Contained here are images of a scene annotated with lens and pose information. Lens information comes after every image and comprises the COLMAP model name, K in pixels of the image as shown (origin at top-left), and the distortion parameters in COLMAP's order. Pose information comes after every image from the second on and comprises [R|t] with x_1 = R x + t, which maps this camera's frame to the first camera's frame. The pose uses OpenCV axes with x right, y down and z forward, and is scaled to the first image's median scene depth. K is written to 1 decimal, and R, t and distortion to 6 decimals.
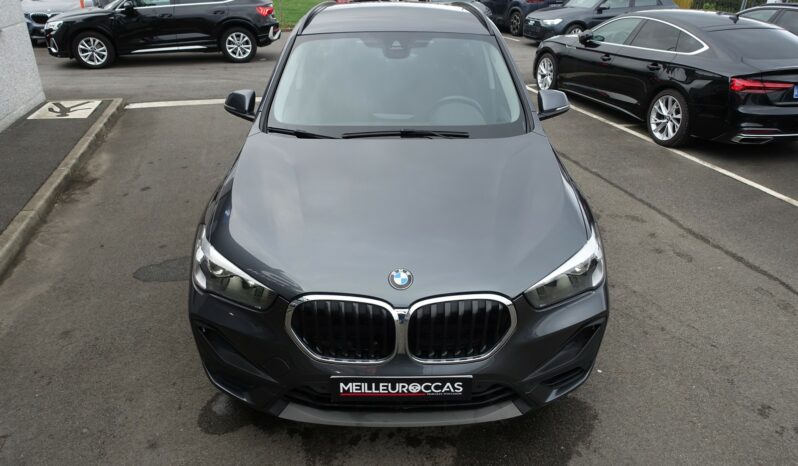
lens RADIAL K [[544.9, 0, 399.0], [0, 544.9, 233.0], [0, 0, 1]] dist [-0.004948, -0.000609]
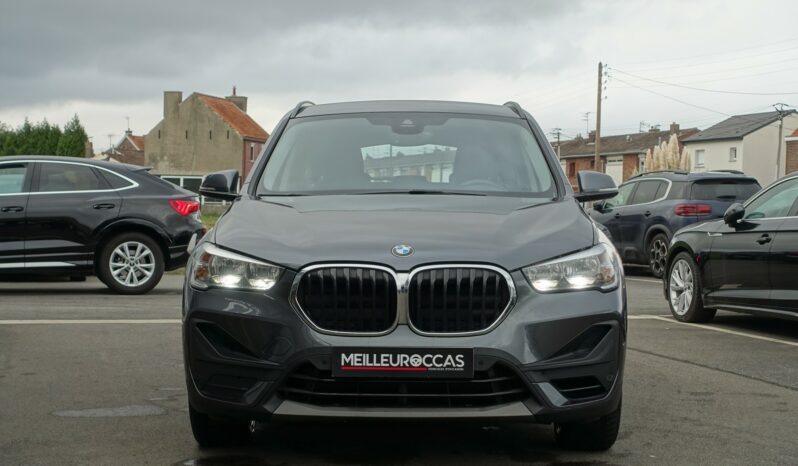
lens RADIAL K [[1336.1, 0, 407.9], [0, 1336.1, 235.1], [0, 0, 1]] dist [-0.014660, -0.123118]
pose [[0.999755, -0.000671, -0.022143, 0.065258], [-0.008606, 0.909264, -0.416131, 1.043727], [0.020413, 0.416219, 0.909035, -1.263809]]
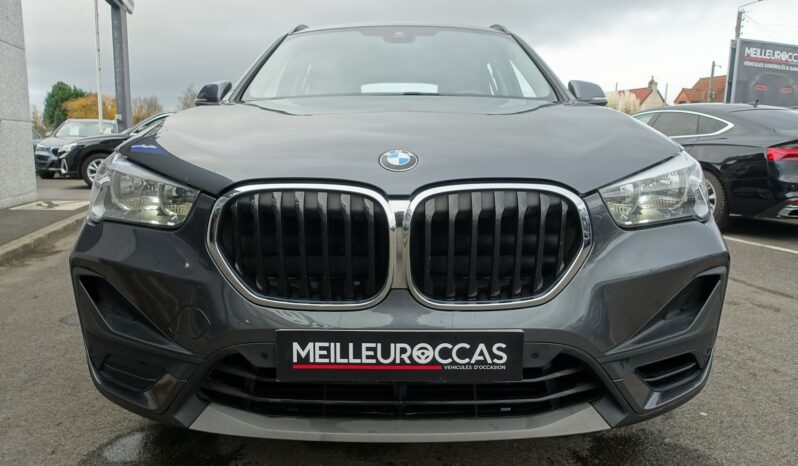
lens RADIAL K [[544.9, 0, 399.0], [0, 544.9, 233.0], [0, 0, 1]] dist [-0.004948, -0.000609]
pose [[0.999856, -0.003174, -0.016648, 0.012921], [-0.001760, 0.957550, -0.288261, 0.312289], [0.016857, 0.288248, 0.957407, 0.396531]]
